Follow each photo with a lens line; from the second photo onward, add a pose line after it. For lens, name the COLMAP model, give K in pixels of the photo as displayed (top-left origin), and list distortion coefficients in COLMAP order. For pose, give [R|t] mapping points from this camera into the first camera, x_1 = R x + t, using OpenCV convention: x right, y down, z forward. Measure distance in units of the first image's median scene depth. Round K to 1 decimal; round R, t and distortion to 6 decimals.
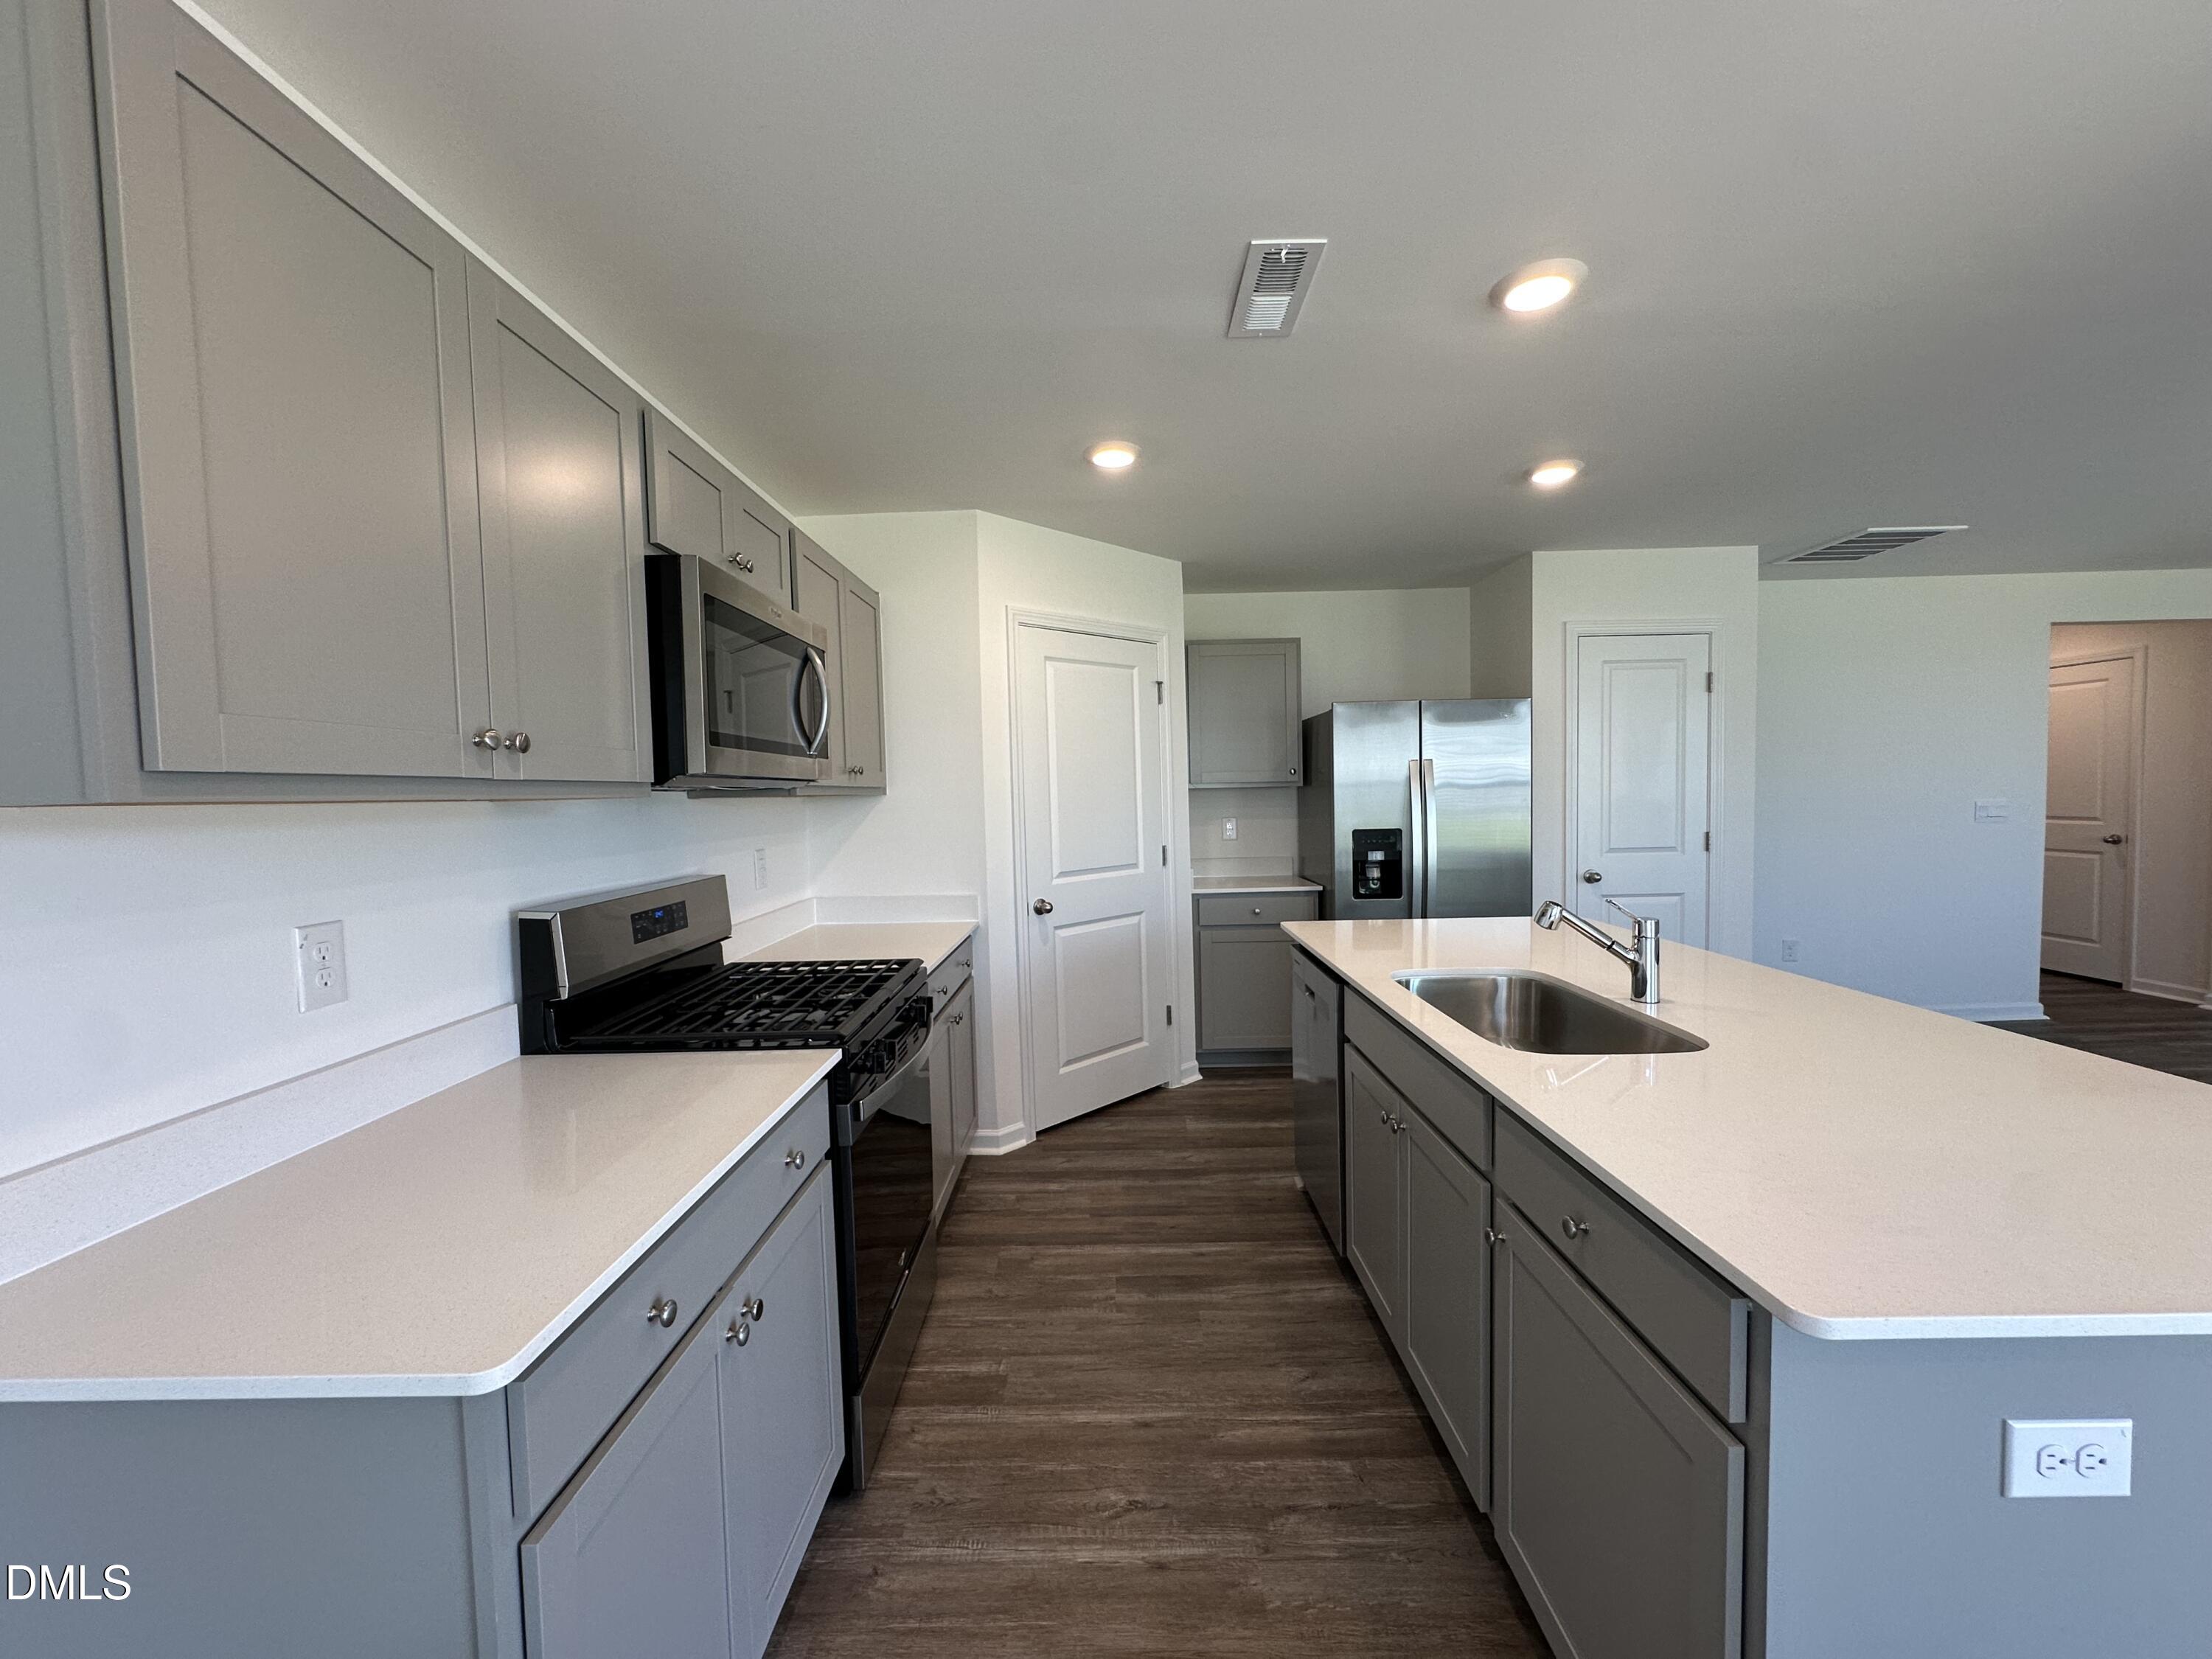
lens RADIAL K [[885.9, 0, 1099.4], [0, 885.9, 830.4], [0, 0, 1]] dist [-0.007923, 0.001886]
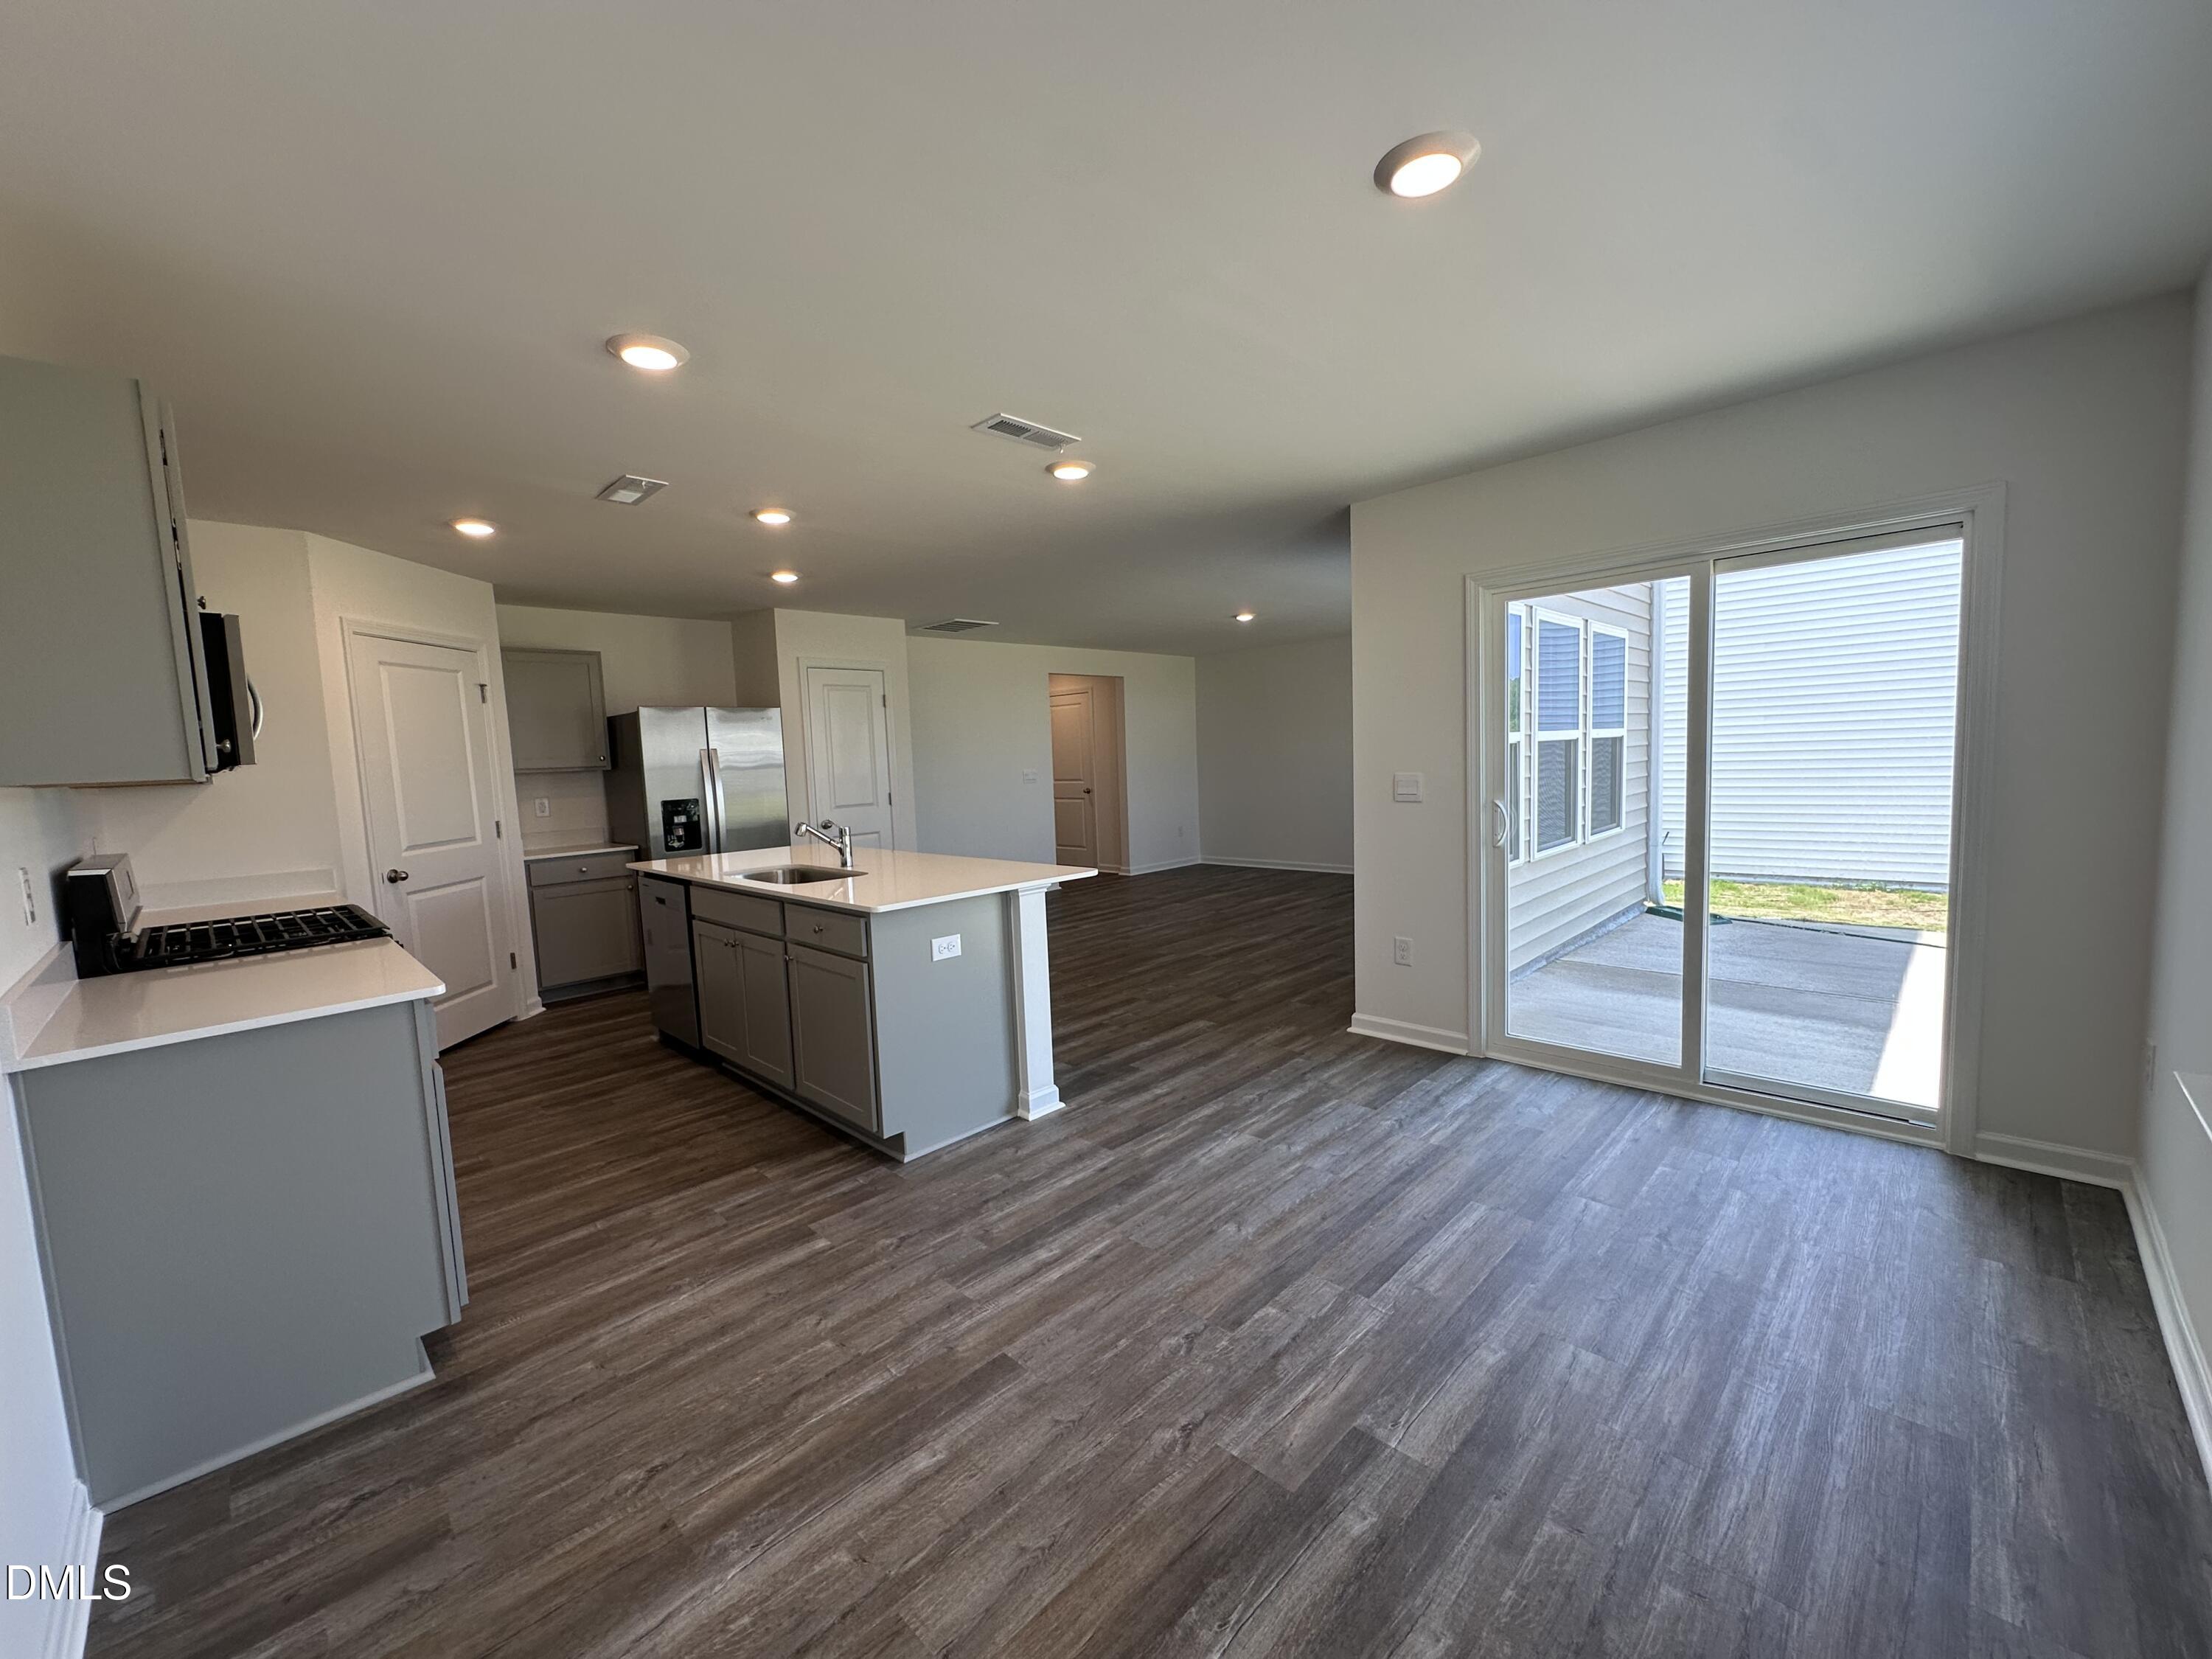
lens RADIAL K [[885.9, 0, 1105.9], [0, 885.9, 835.3], [0, 0, 1]] dist [-0.007923, 0.001886]
pose [[0.691969, -0.071763, 0.718351, -0.245782], [0.055797, 0.997387, 0.045891, 0.030998], [-0.719767, 0.008327, 0.694165, -0.482015]]
